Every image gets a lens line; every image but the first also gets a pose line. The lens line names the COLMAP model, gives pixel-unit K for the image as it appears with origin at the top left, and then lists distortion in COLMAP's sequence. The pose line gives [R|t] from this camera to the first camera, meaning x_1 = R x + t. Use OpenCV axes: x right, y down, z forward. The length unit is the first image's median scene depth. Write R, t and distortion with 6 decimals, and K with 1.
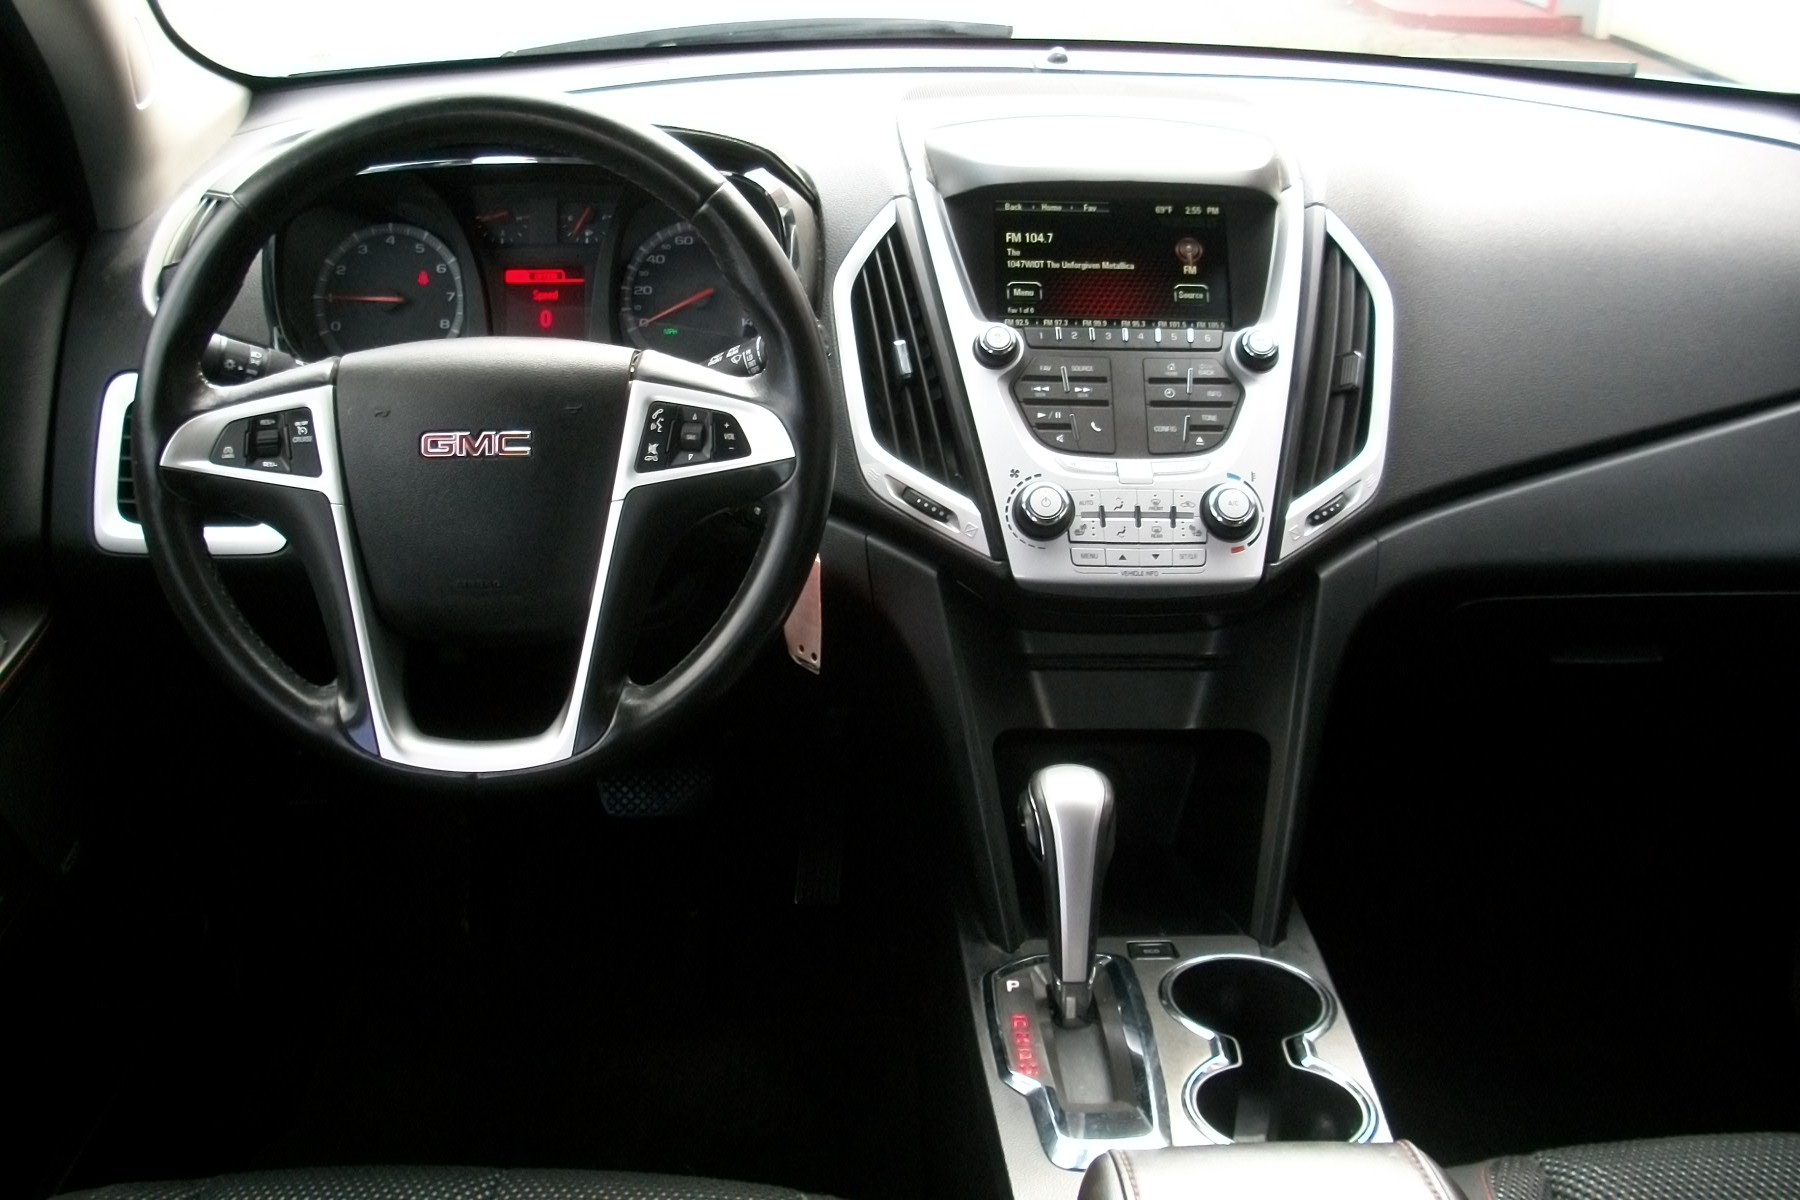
lens RADIAL K [[1841.9, 0, 890.6], [0, 1841.9, 593.6], [0, 0, 1]] dist [-0.135686, 0.000000]
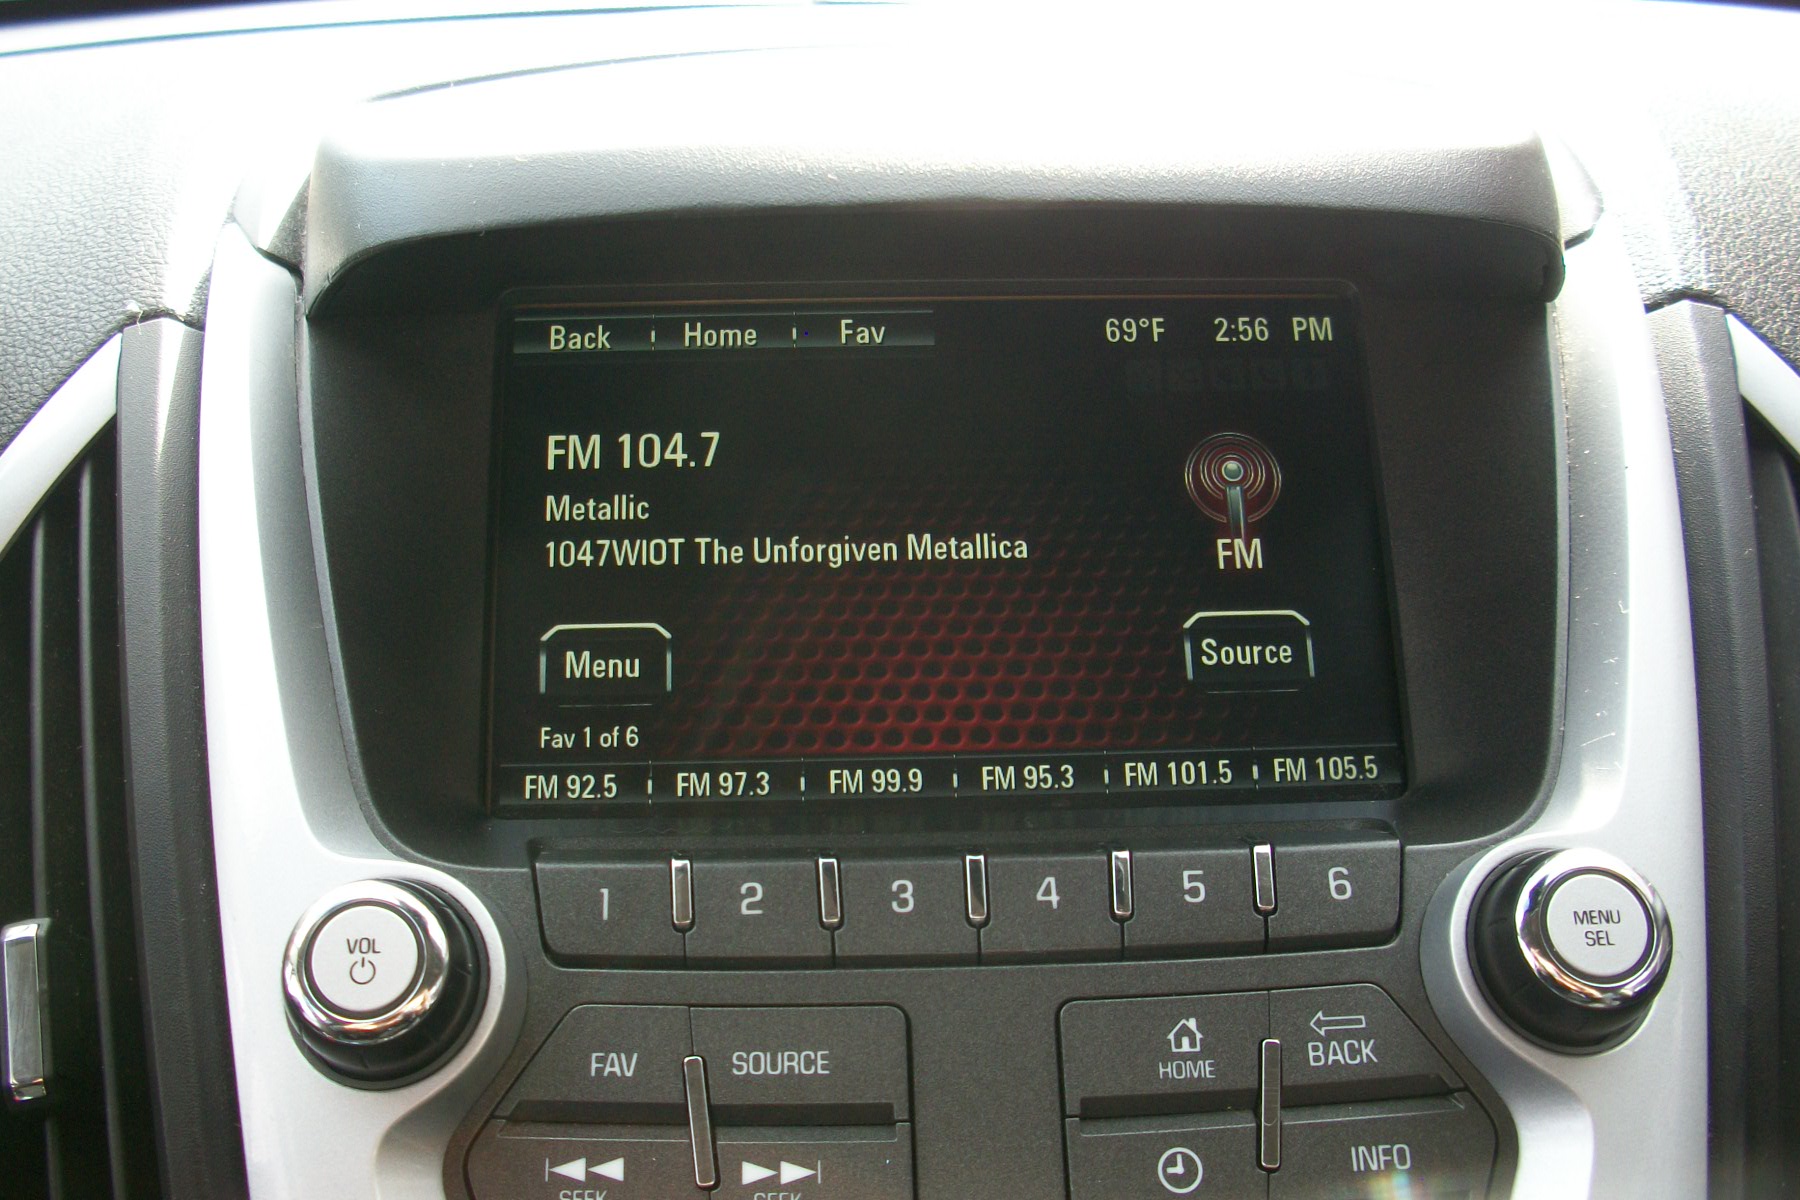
lens RADIAL K [[1841.9, 0, 899.7], [0, 1841.9, 593.9], [0, 0, 1]] dist [-0.135686, 0.000000]
pose [[0.999557, -0.026745, 0.013067, 0.111359], [0.027606, 0.997104, -0.070870, -0.154461], [-0.011134, 0.071199, 0.997400, 0.738506]]
